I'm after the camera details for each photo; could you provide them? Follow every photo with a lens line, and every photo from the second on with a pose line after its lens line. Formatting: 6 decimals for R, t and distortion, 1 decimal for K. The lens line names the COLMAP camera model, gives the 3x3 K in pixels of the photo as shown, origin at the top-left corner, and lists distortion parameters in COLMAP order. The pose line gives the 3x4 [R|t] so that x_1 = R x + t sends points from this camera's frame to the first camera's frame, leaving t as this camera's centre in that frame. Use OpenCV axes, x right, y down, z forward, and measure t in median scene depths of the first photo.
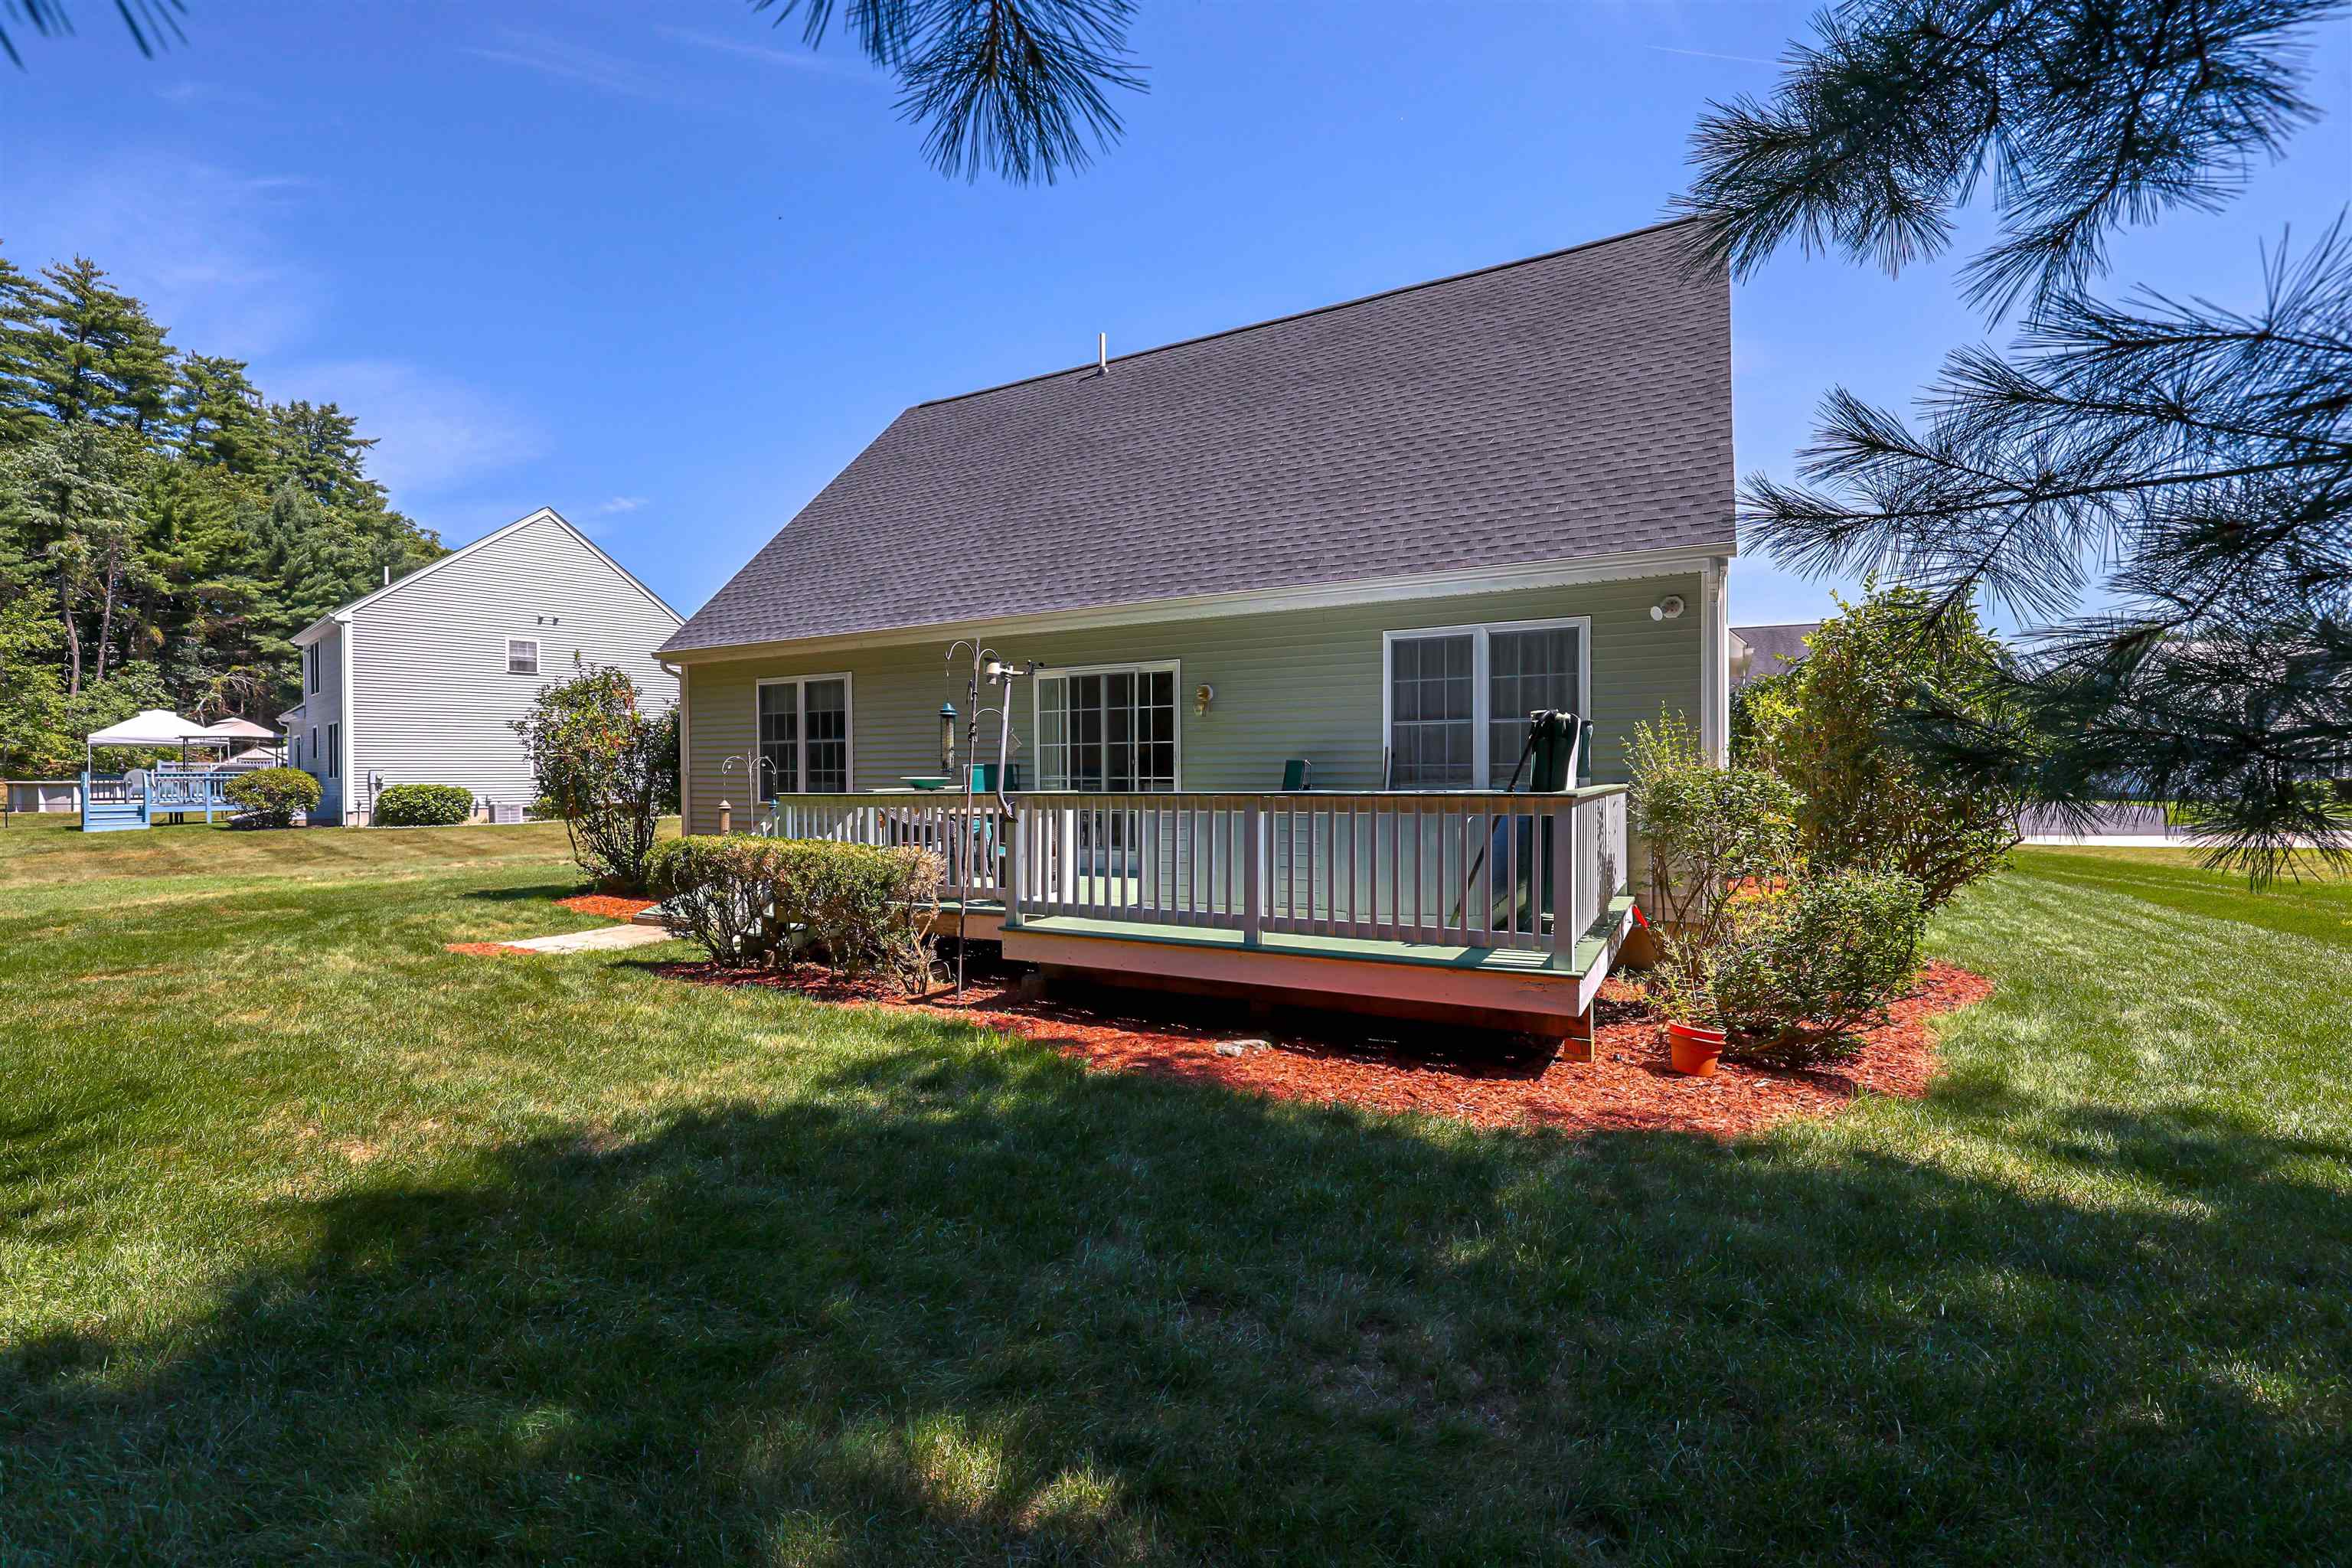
lens RADIAL K [[993.0, 0, 1169.6], [0, 993.0, 791.1], [0, 0, 1]] dist [-0.000281, 0.000457]
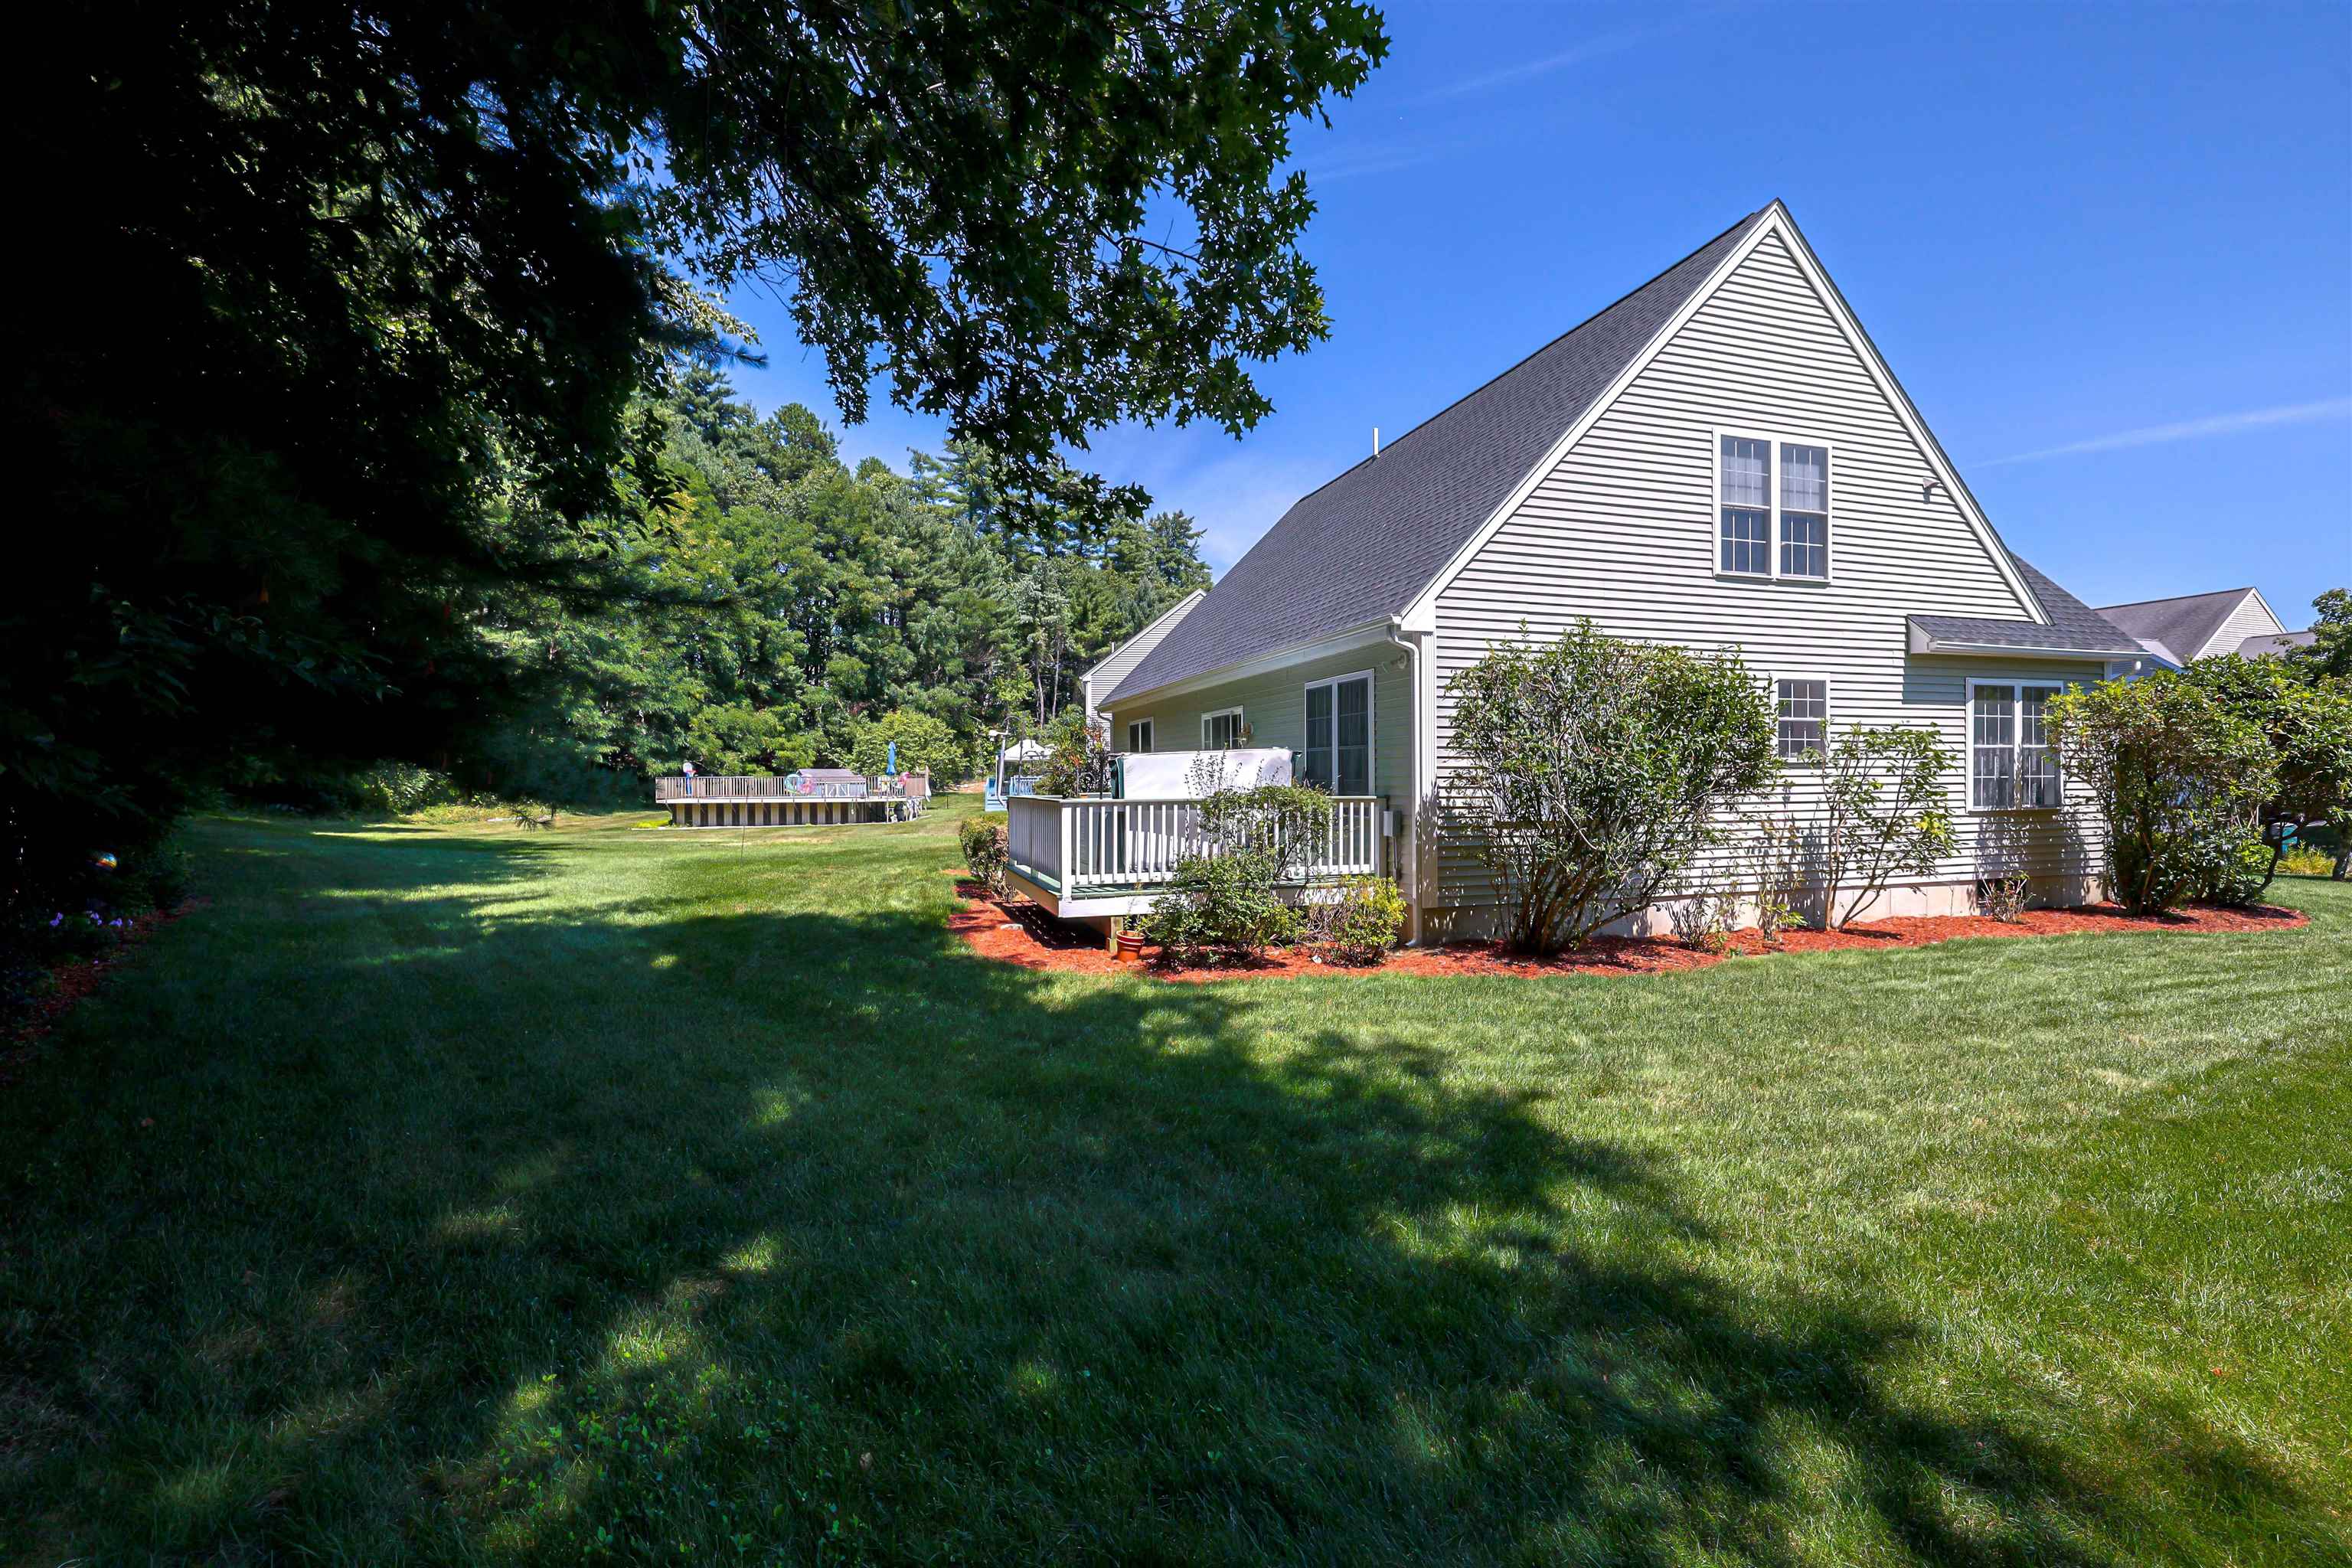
lens RADIAL K [[993.0, 0, 1180.6], [0, 993.0, 776.7], [0, 0, 1]] dist [-0.000281, 0.000457]
pose [[0.731005, 0.001919, -0.682370, 0.154321], [-0.012129, 0.999875, -0.010182, -0.001604], [0.682264, 0.015719, 0.730937, -0.021160]]
